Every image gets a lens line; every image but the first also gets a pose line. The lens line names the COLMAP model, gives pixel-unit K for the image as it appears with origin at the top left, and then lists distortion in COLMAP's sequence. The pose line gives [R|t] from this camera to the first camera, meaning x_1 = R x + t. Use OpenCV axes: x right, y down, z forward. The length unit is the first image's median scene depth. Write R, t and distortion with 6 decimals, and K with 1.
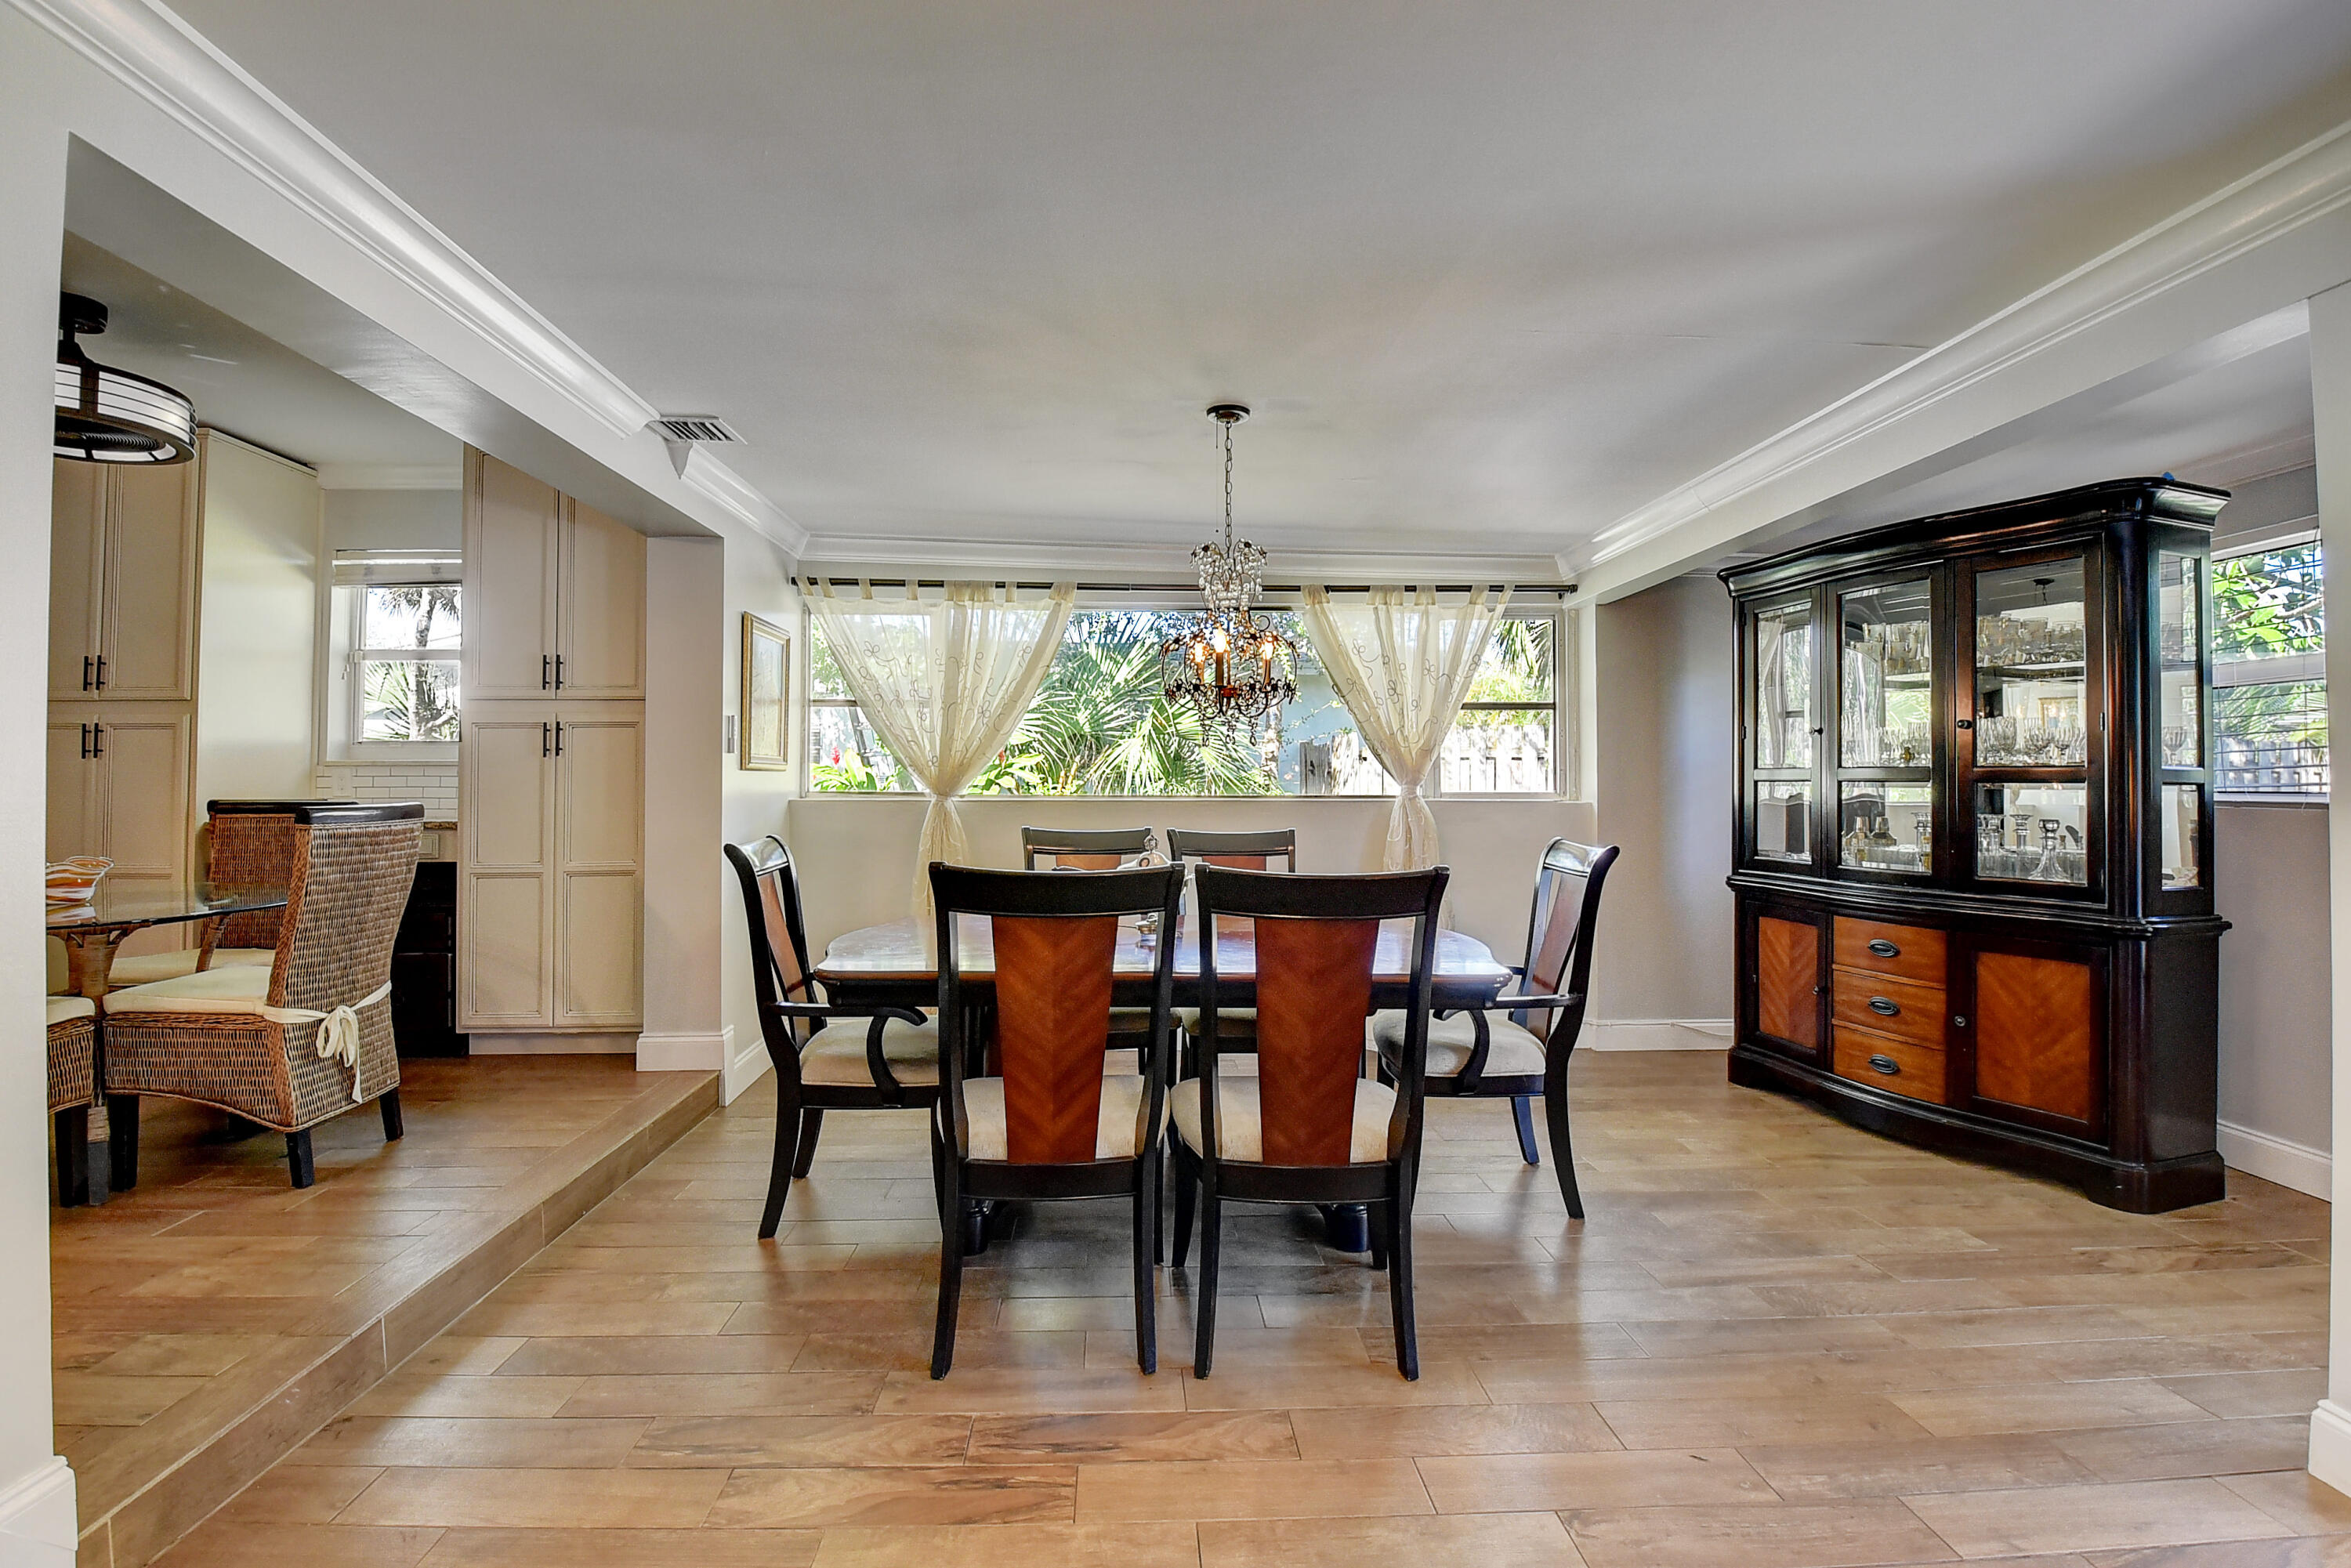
lens RADIAL K [[1036.3, 0, 1156.5], [0, 1036.3, 757.4], [0, 0, 1]] dist [-0.000032, -0.014558]
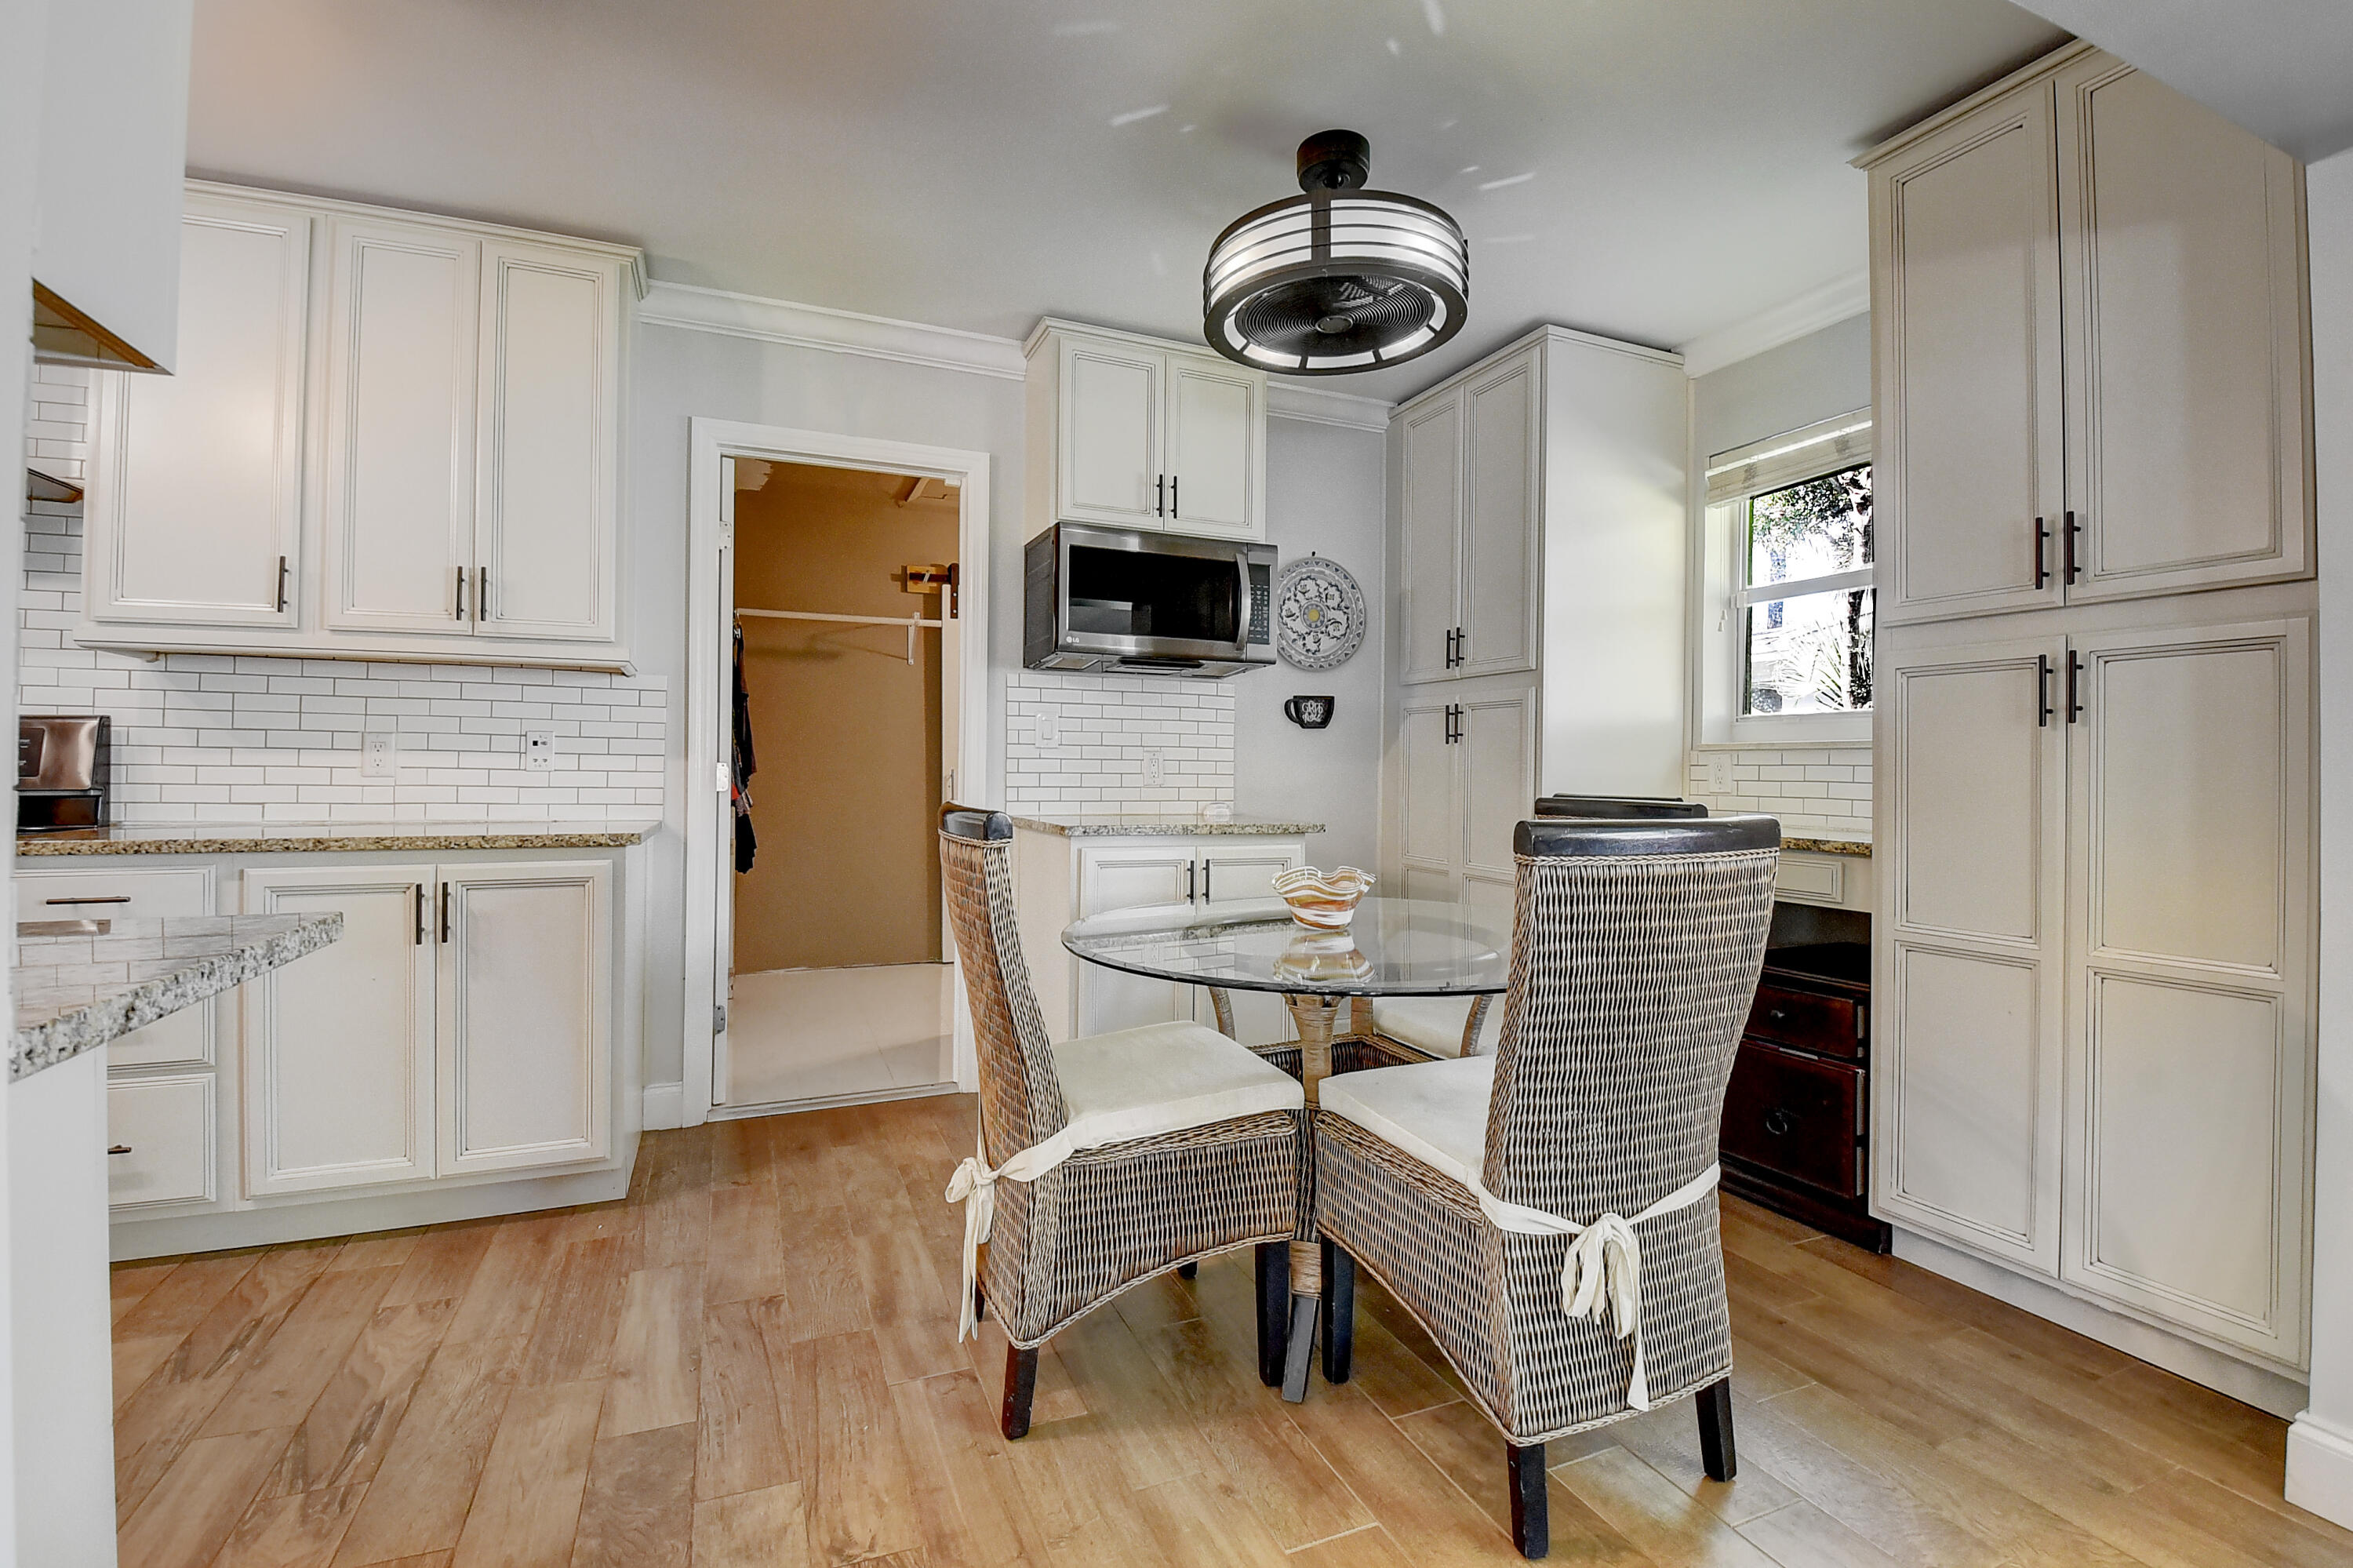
lens RADIAL K [[1037.3, 0, 1161.4], [0, 1037.3, 759.3], [0, 0, 1]] dist [-0.000032, -0.014558]
pose [[0.339014, -0.003704, -0.940774, -0.286314], [0.012079, 0.999927, 0.000416, 0.010886], [0.940704, -0.011505, 0.339034, 0.461185]]
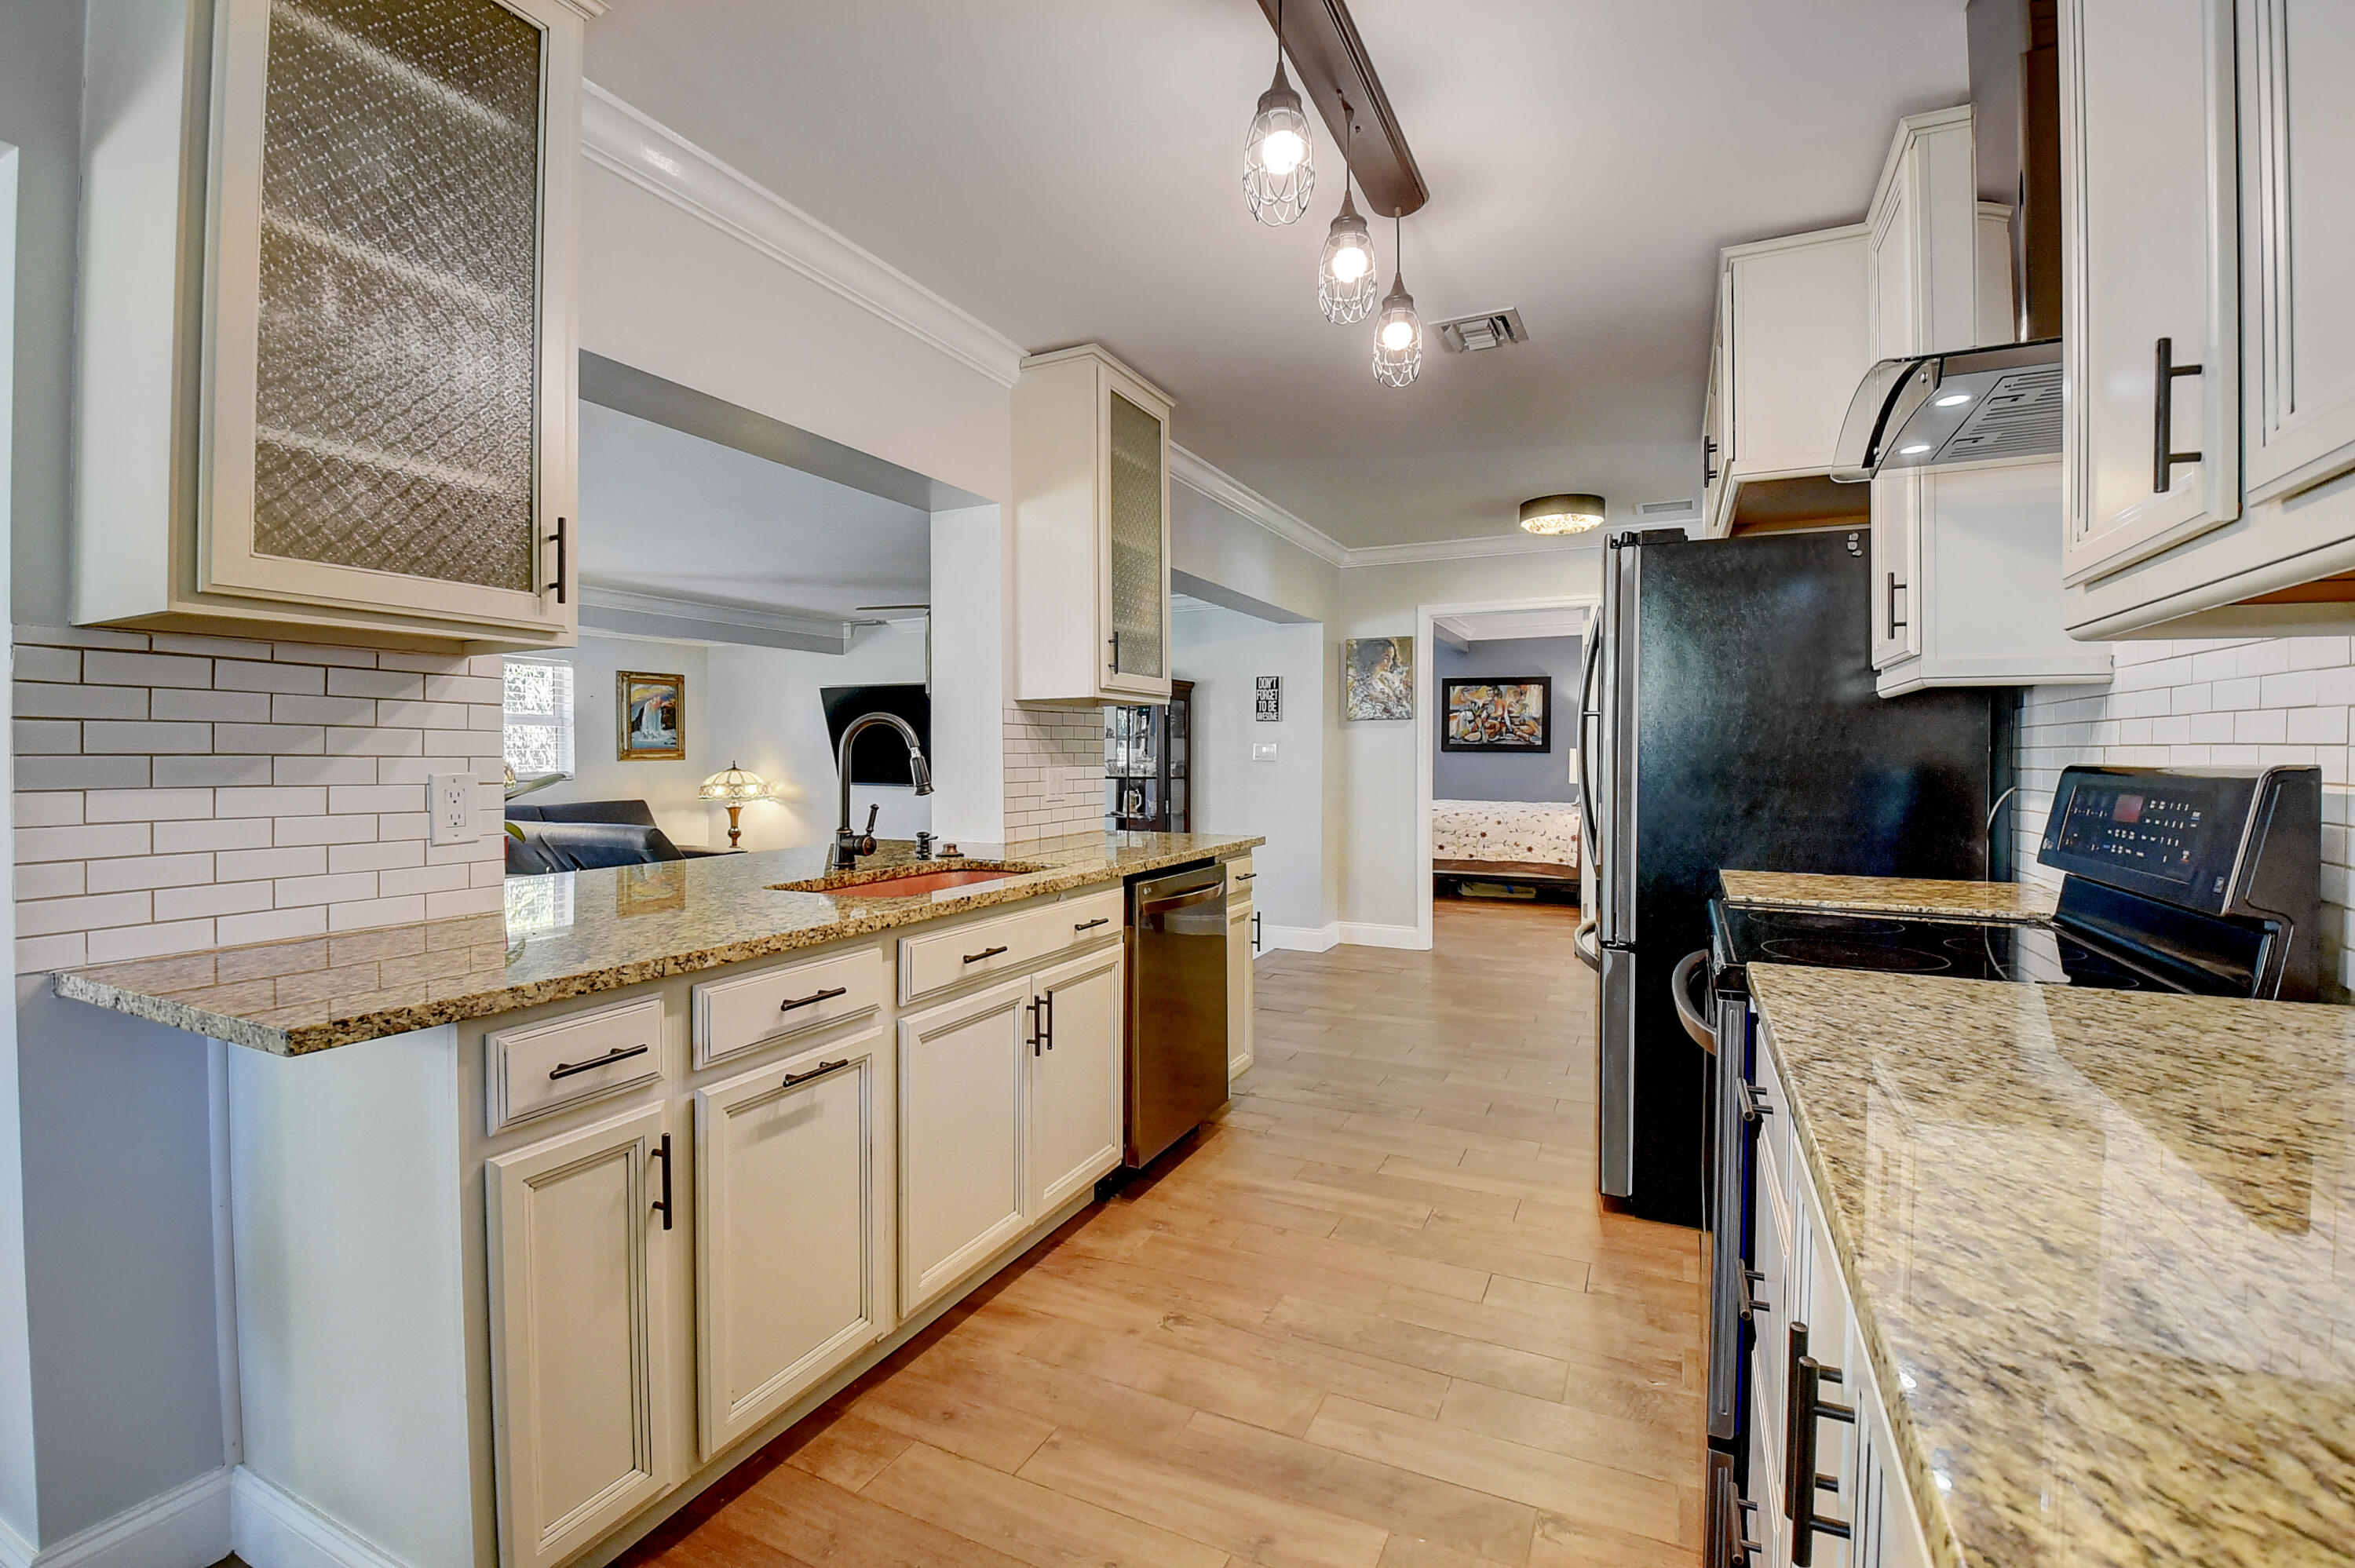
lens RADIAL K [[1038.0, 0, 1169.4], [0, 1038.0, 770.3], [0, 0, 1]] dist [-0.000032, -0.014558]
pose [[-0.881071, -0.006613, 0.472938, -0.987060], [-0.008980, 0.999956, -0.002748, -0.021090], [-0.472899, -0.006669, -0.881092, 0.474757]]
